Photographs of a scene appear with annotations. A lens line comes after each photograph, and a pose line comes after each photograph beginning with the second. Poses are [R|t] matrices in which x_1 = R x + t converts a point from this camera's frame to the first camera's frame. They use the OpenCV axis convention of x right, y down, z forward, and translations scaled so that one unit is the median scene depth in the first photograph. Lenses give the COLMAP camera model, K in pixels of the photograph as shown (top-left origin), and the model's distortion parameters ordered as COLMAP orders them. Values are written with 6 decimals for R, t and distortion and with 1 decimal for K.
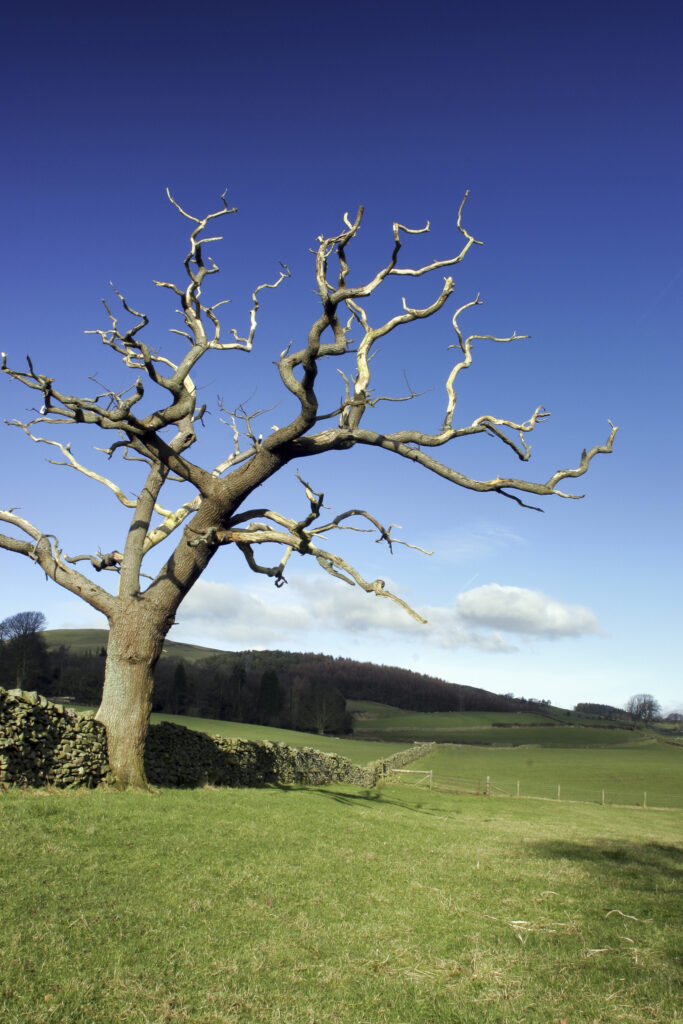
lens RADIAL K [[932.7, 0, 341.5], [0, 932.7, 512.0], [0, 0, 1]] dist [-0.123159, 0.087162]
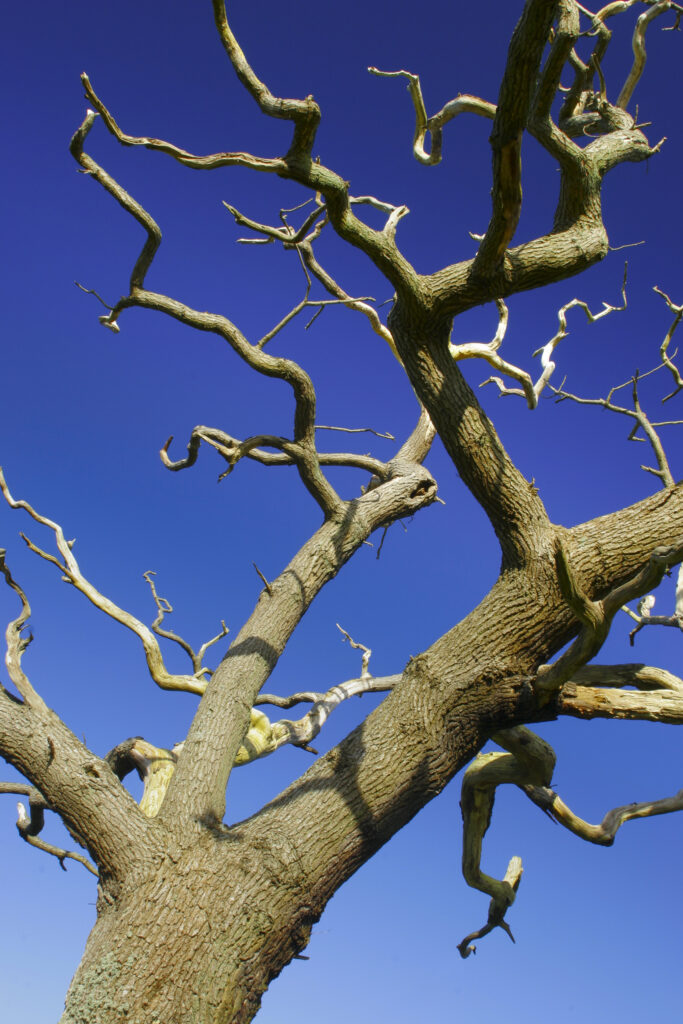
lens RADIAL K [[932.7, 0, 341.5], [0, 932.7, 512.0], [0, 0, 1]] dist [-0.123159, 0.087162]
pose [[0.968309, 0.247921, 0.030215, -0.214564], [-0.203089, 0.852015, -0.482519, 0.140237], [-0.145370, 0.461091, 0.875364, 0.665422]]
